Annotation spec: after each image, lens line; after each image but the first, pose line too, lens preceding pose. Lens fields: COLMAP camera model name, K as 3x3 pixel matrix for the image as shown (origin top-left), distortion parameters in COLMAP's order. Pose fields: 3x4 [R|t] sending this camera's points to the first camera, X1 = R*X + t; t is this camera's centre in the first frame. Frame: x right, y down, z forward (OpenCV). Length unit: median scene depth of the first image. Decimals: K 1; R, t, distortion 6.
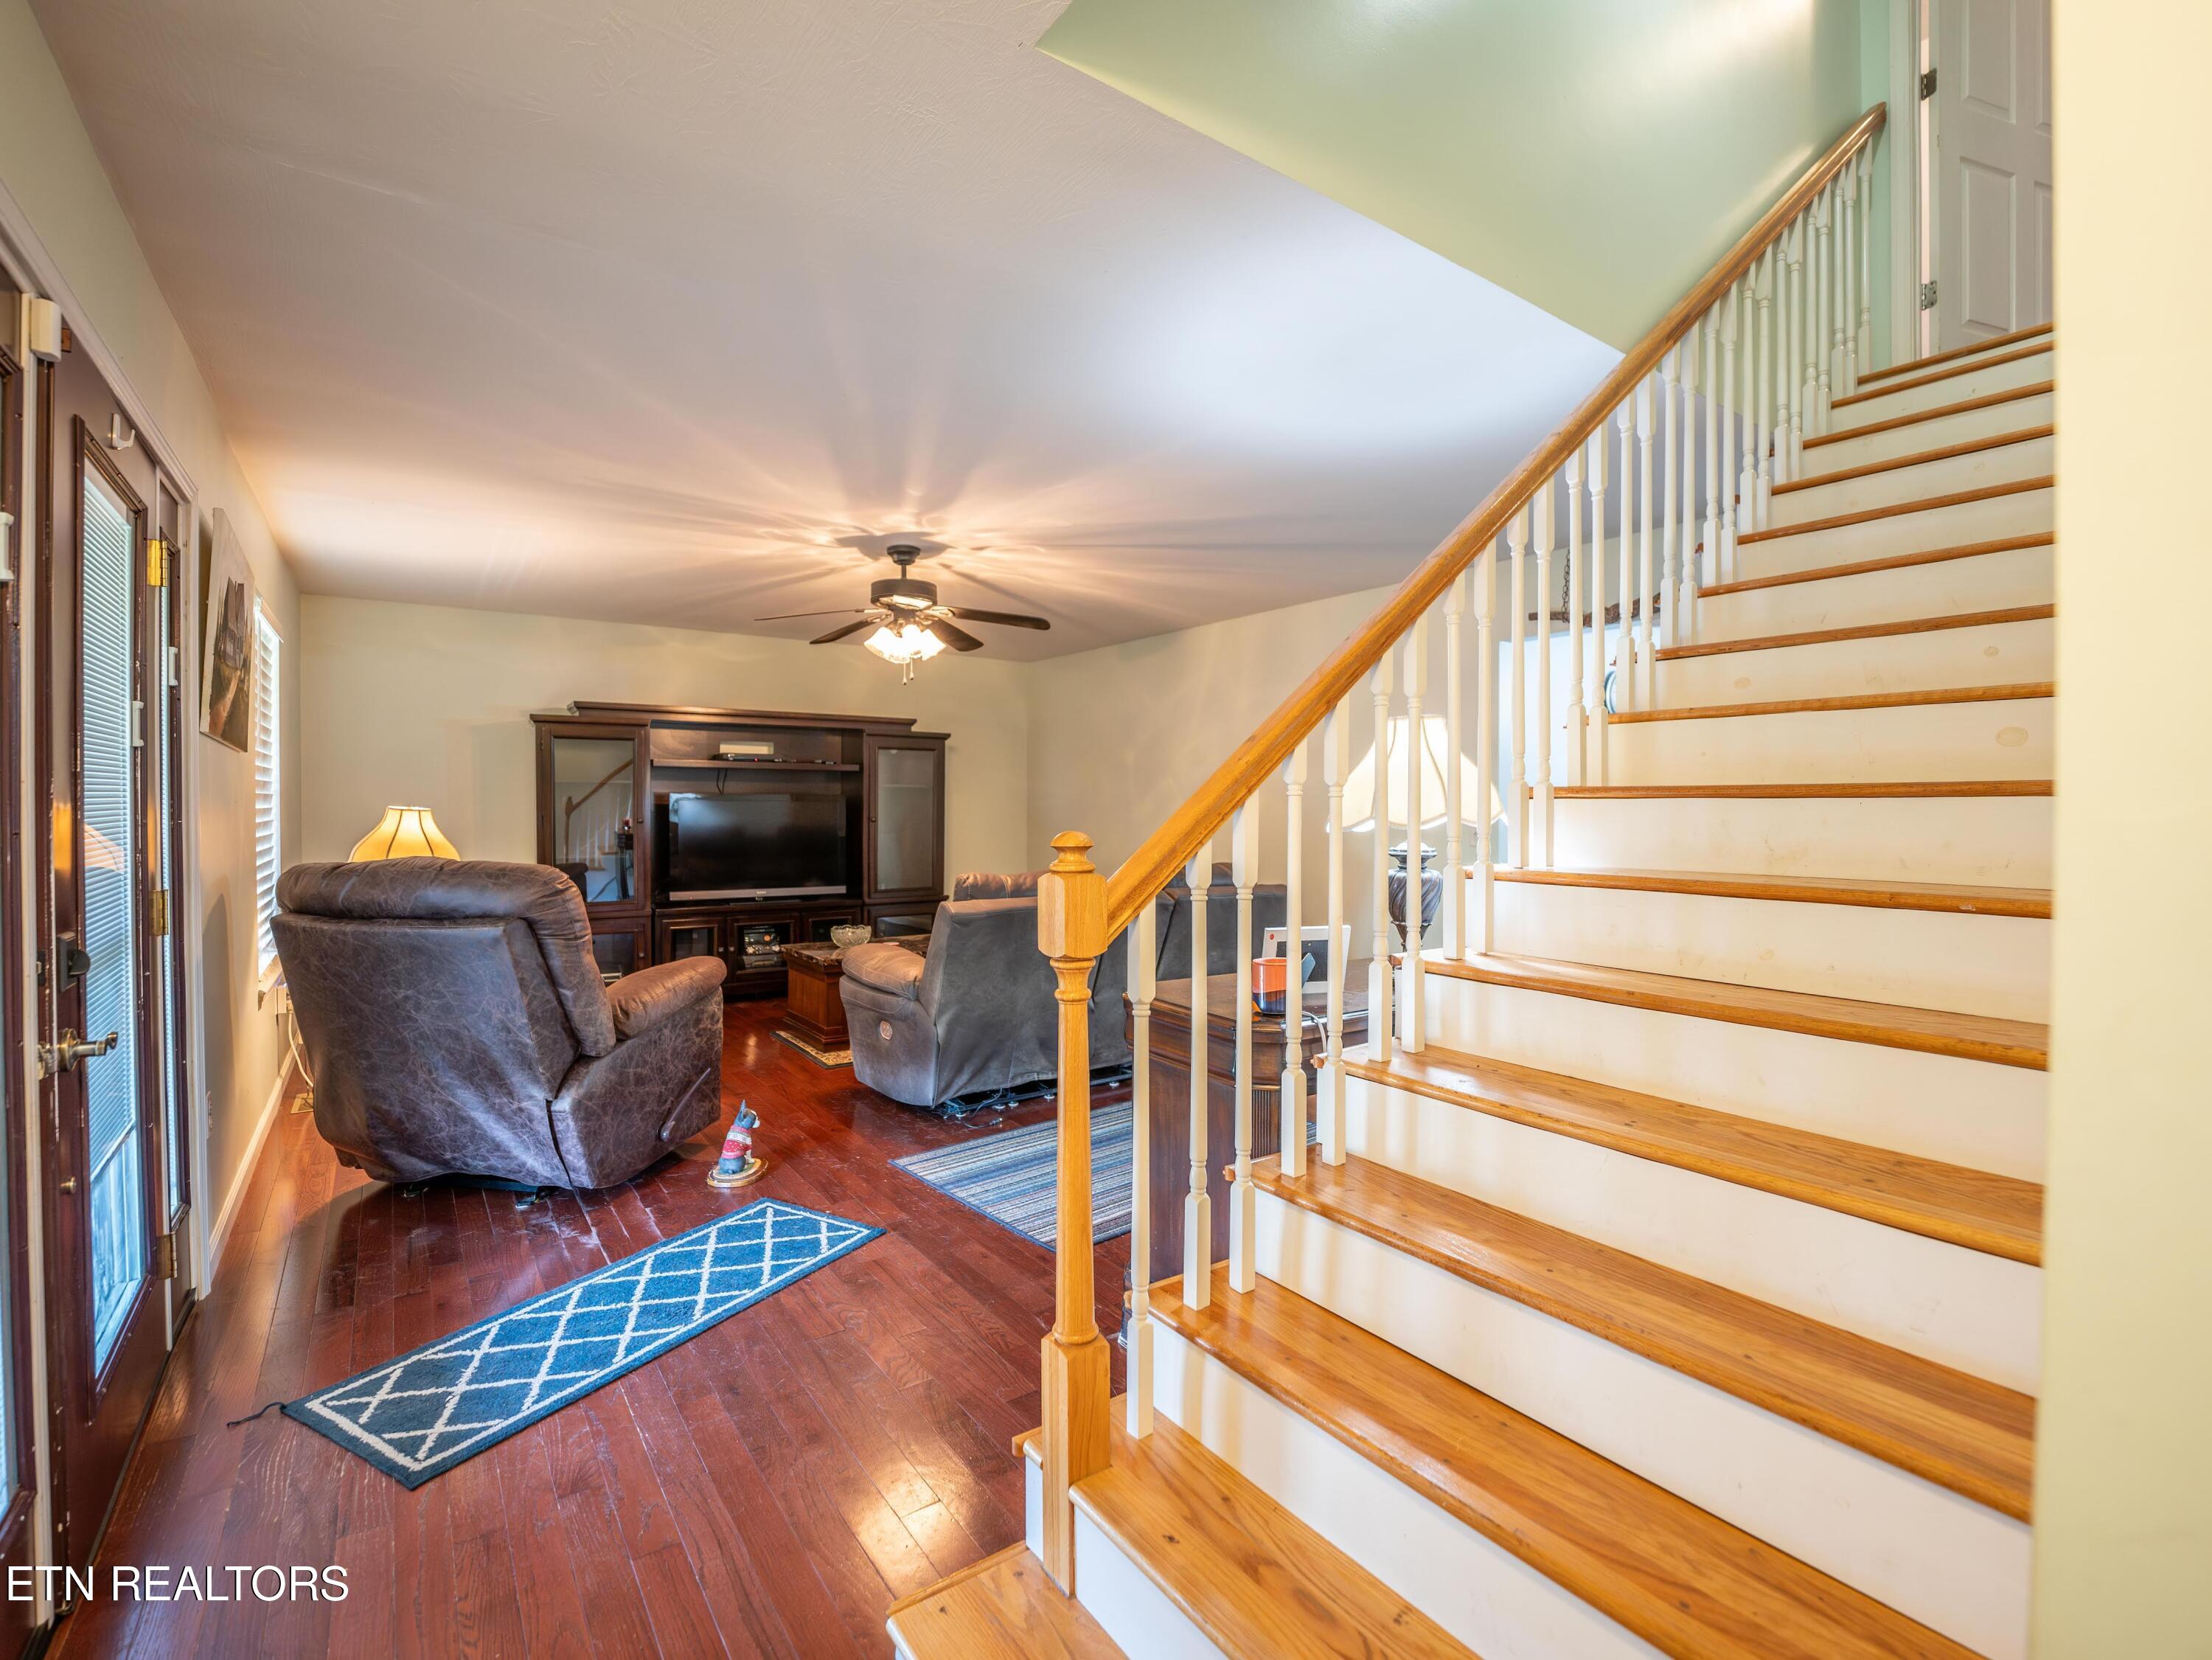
lens RADIAL K [[1011.2, 0, 1107.0], [0, 1011.2, 822.6], [0, 0, 1]] dist [-0.025707, 0.000860]
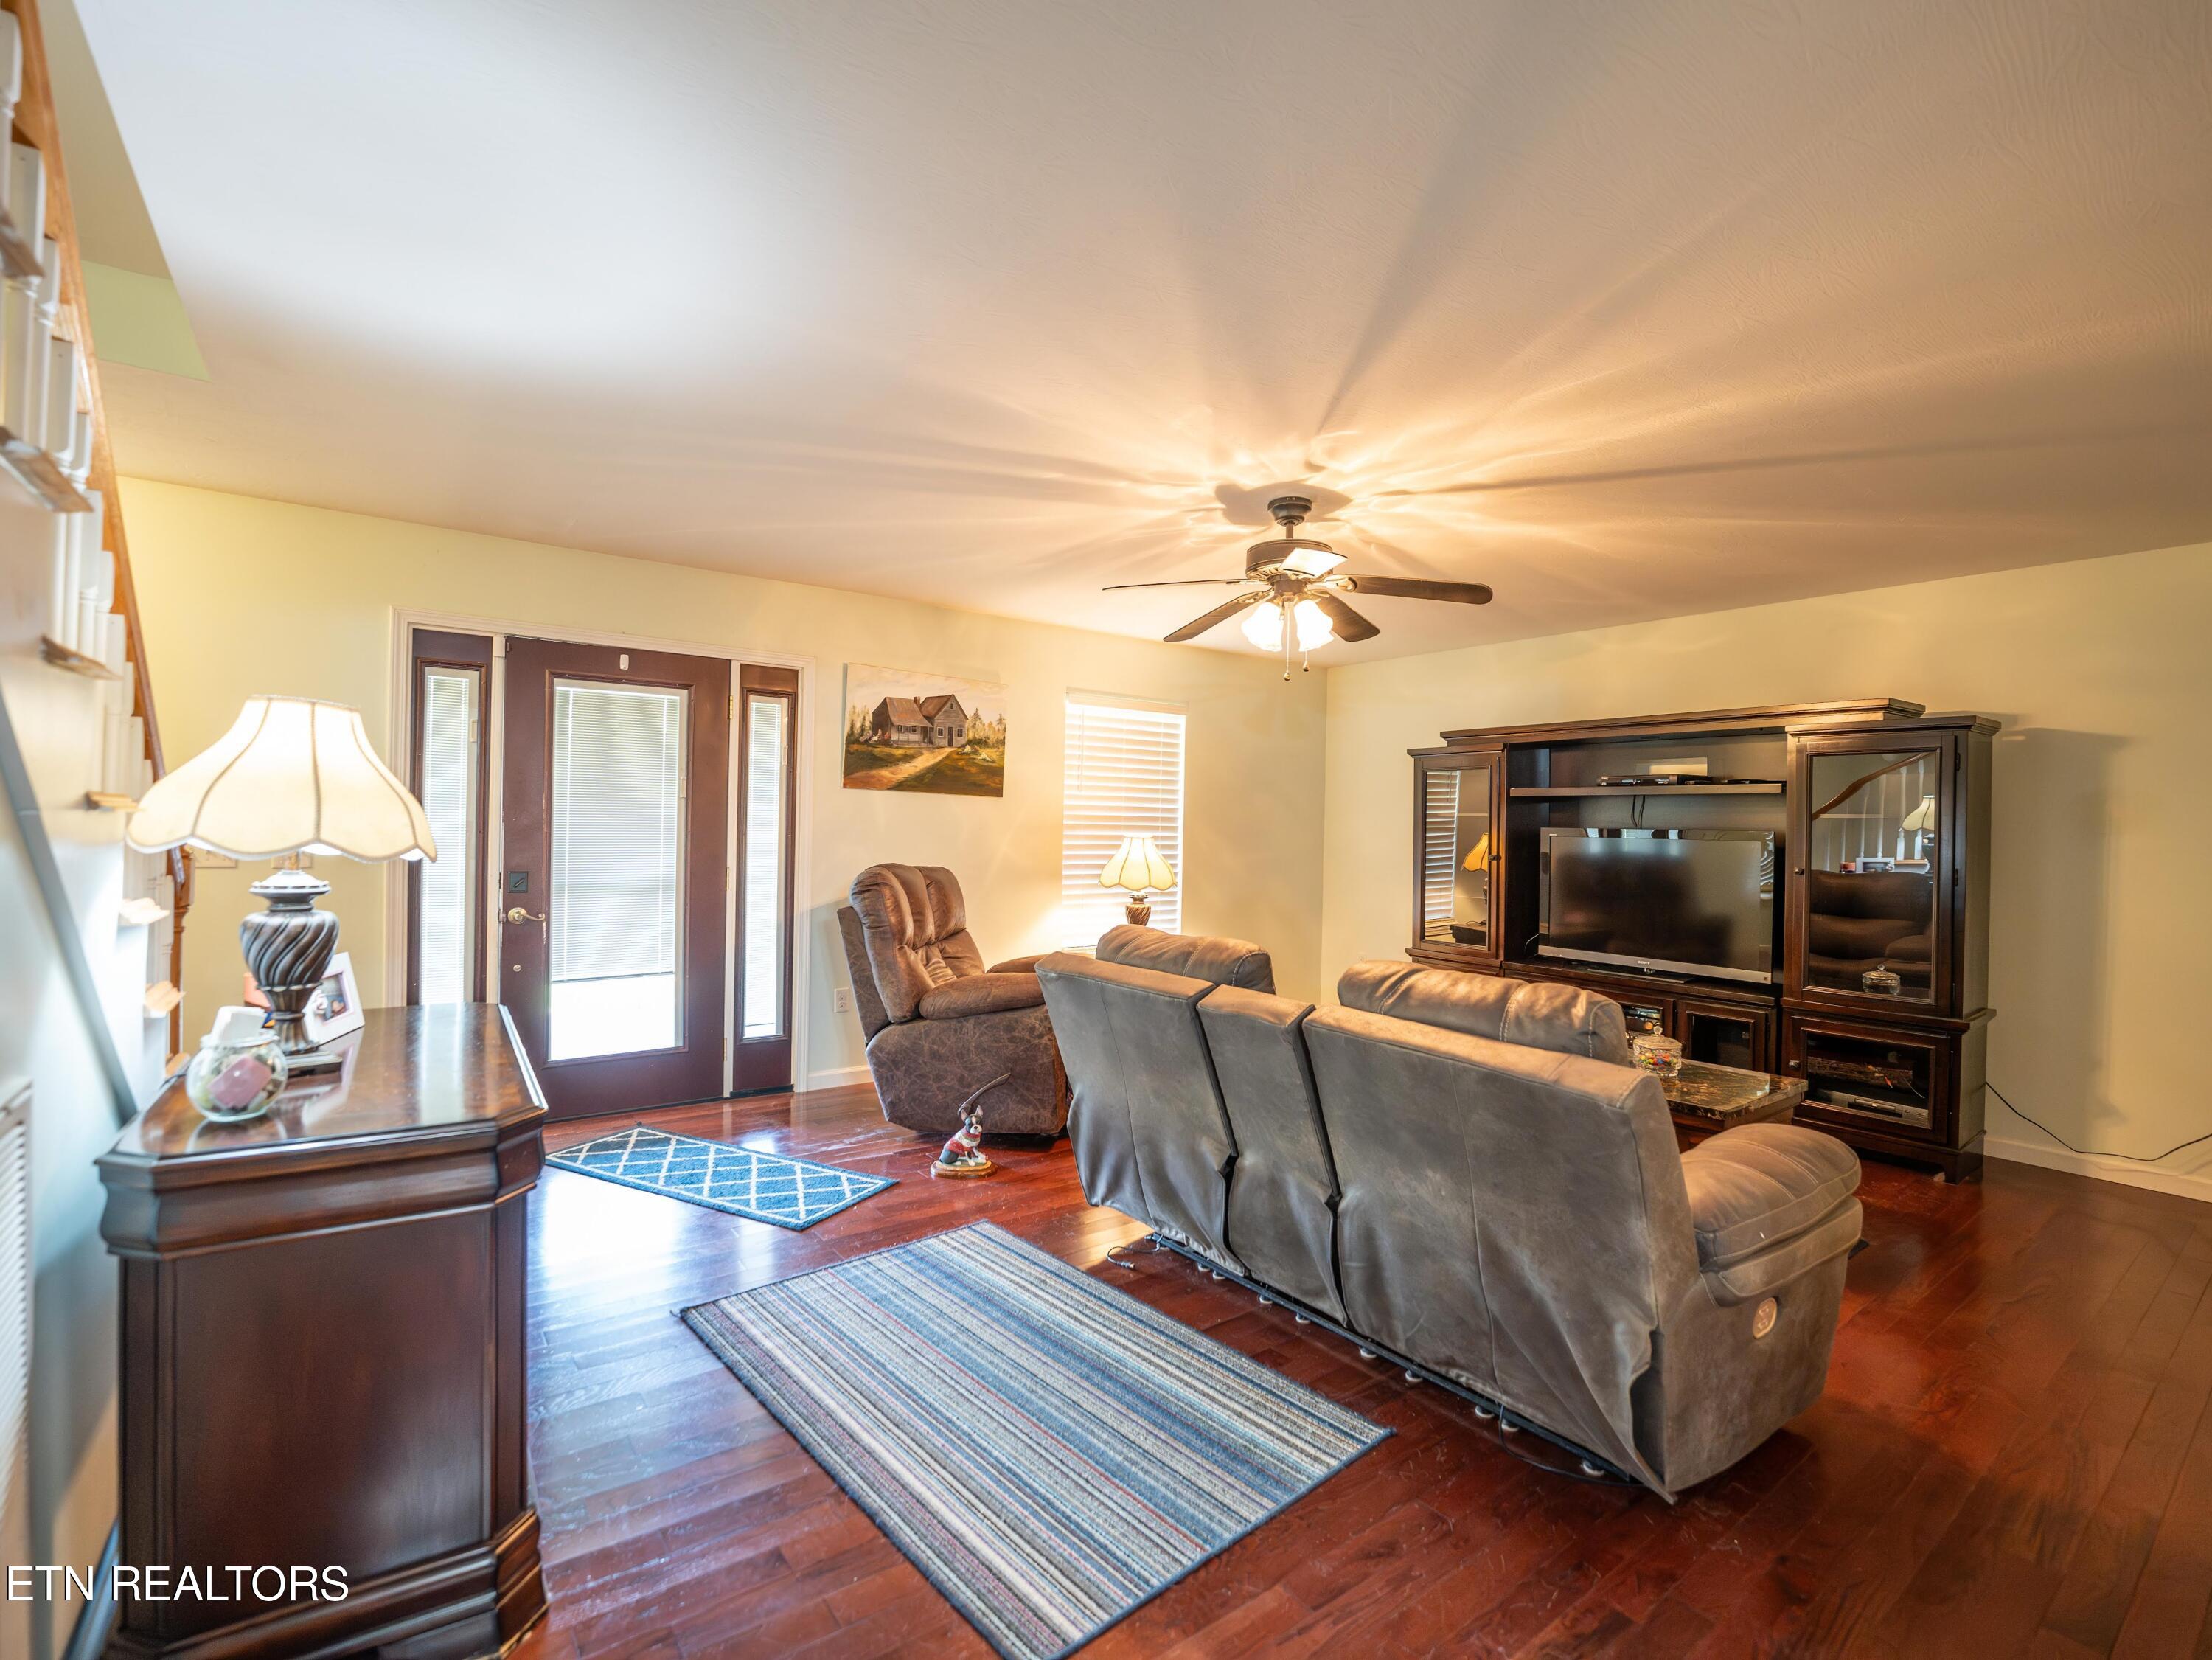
lens RADIAL K [[1011.2, 0, 1110.0], [0, 1011.2, 831.0], [0, 0, 1]] dist [-0.025707, 0.000860]
pose [[0.027222, 0.000573, -0.999629, 0.809929], [-0.036543, 0.999332, -0.000423, -0.025273], [0.998961, 0.036541, 0.027224, 1.230824]]
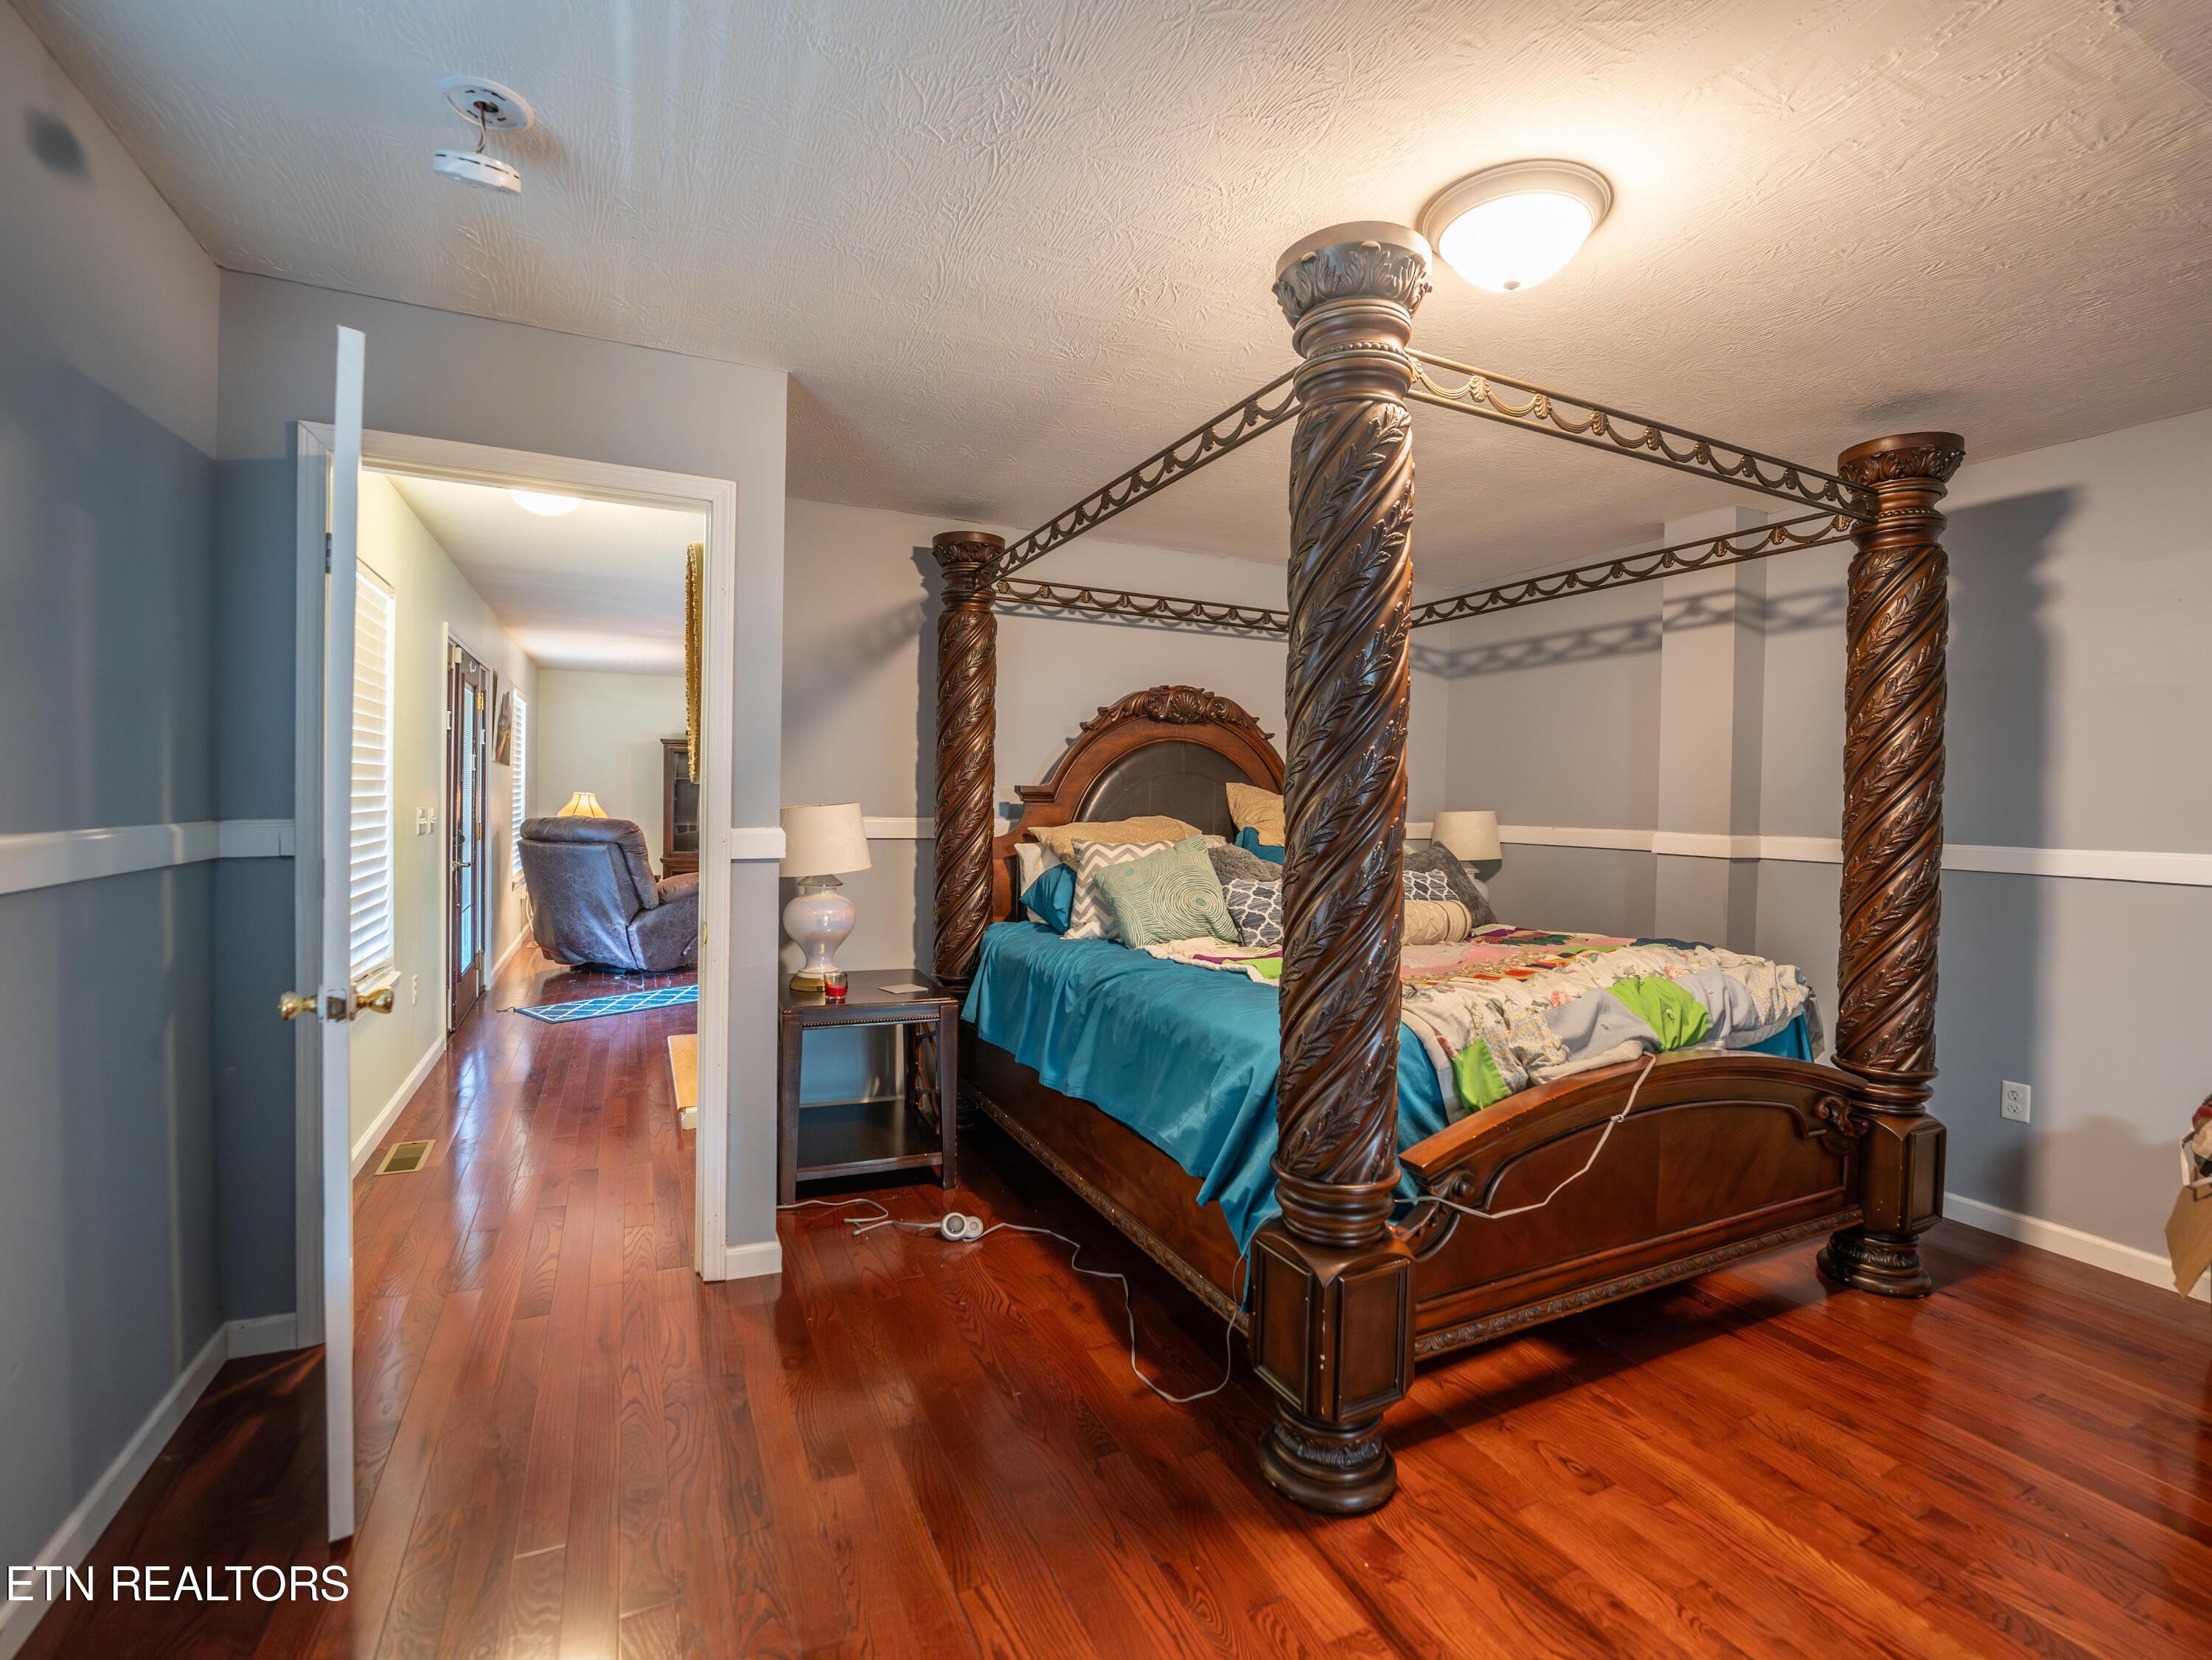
lens RADIAL K [[1011.2, 0, 1111.3], [0, 1011.2, 819.4], [0, 0, 1]] dist [-0.025707, 0.000860]
pose [[0.984131, 0.025281, -0.175634, 0.849781], [-0.024539, 0.999678, 0.006395, -0.000423], [0.175739, -0.001983, 0.984435, -0.965576]]
